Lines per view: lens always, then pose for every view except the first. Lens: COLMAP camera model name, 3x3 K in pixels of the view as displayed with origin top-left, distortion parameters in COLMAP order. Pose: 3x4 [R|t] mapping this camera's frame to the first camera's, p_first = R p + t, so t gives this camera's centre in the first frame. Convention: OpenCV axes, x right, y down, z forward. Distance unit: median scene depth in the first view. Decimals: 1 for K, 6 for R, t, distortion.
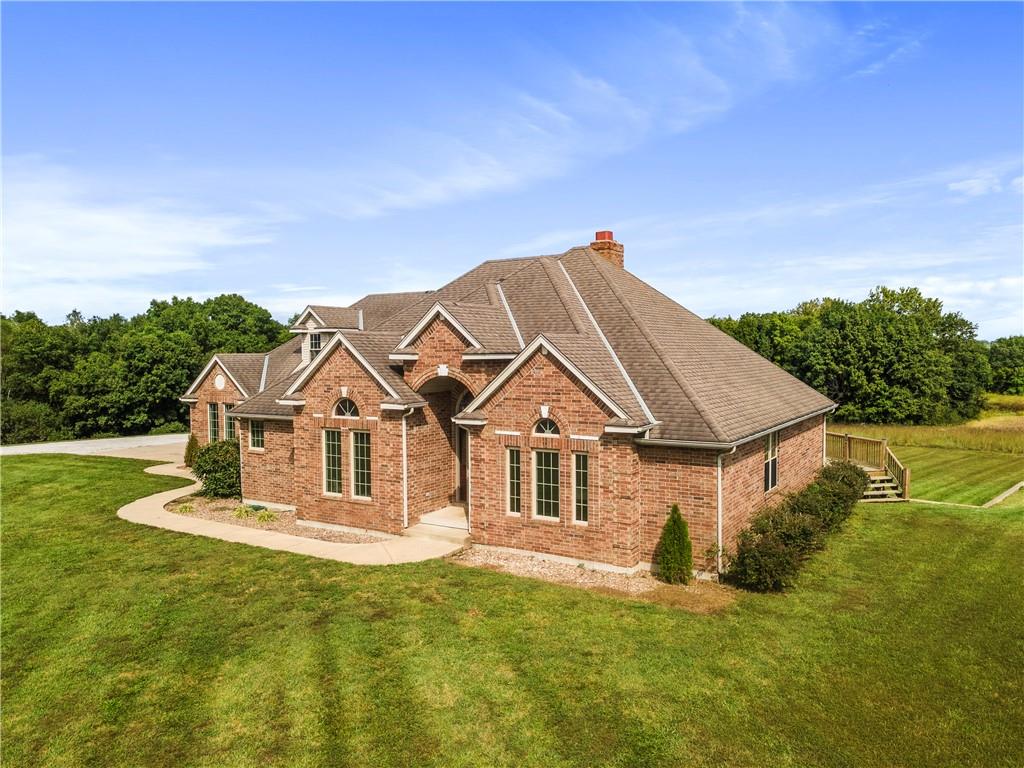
lens RADIAL K [[740.7, 0, 495.1], [0, 740.7, 383.4], [0, 0, 1]] dist [0.005467, 0.039255]
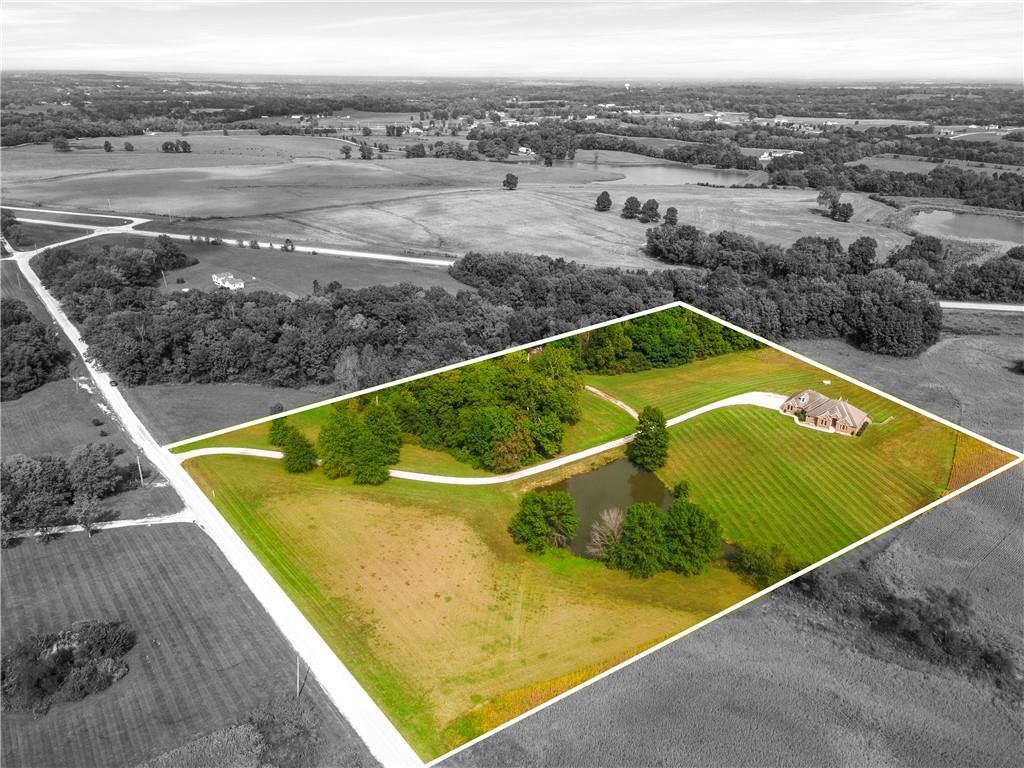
lens RADIAL K [[740.7, 0, 495.1], [0, 740.7, 383.4], [0, 0, 1]] dist [0.005467, 0.039255]
pose [[0.997846, 0.045237, -0.047500, -0.914165], [-0.025419, 0.934235, 0.355751, -0.851850], [0.060469, -0.353777, 0.933373, -1.899788]]
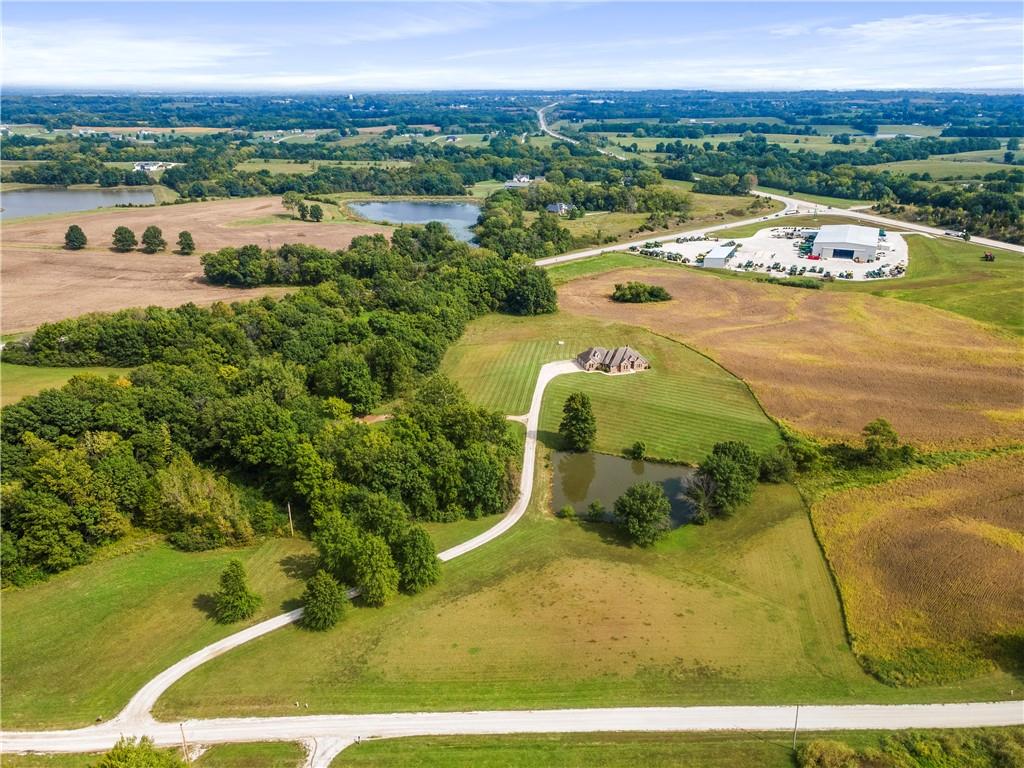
lens RADIAL K [[740.7, 0, 495.1], [0, 740.7, 383.4], [0, 0, 1]] dist [0.005467, 0.039255]
pose [[0.668573, -0.264226, 0.695122, -2.289692], [0.014648, 0.939246, 0.342932, -0.878344], [-0.743502, -0.219093, 0.631825, -1.212546]]
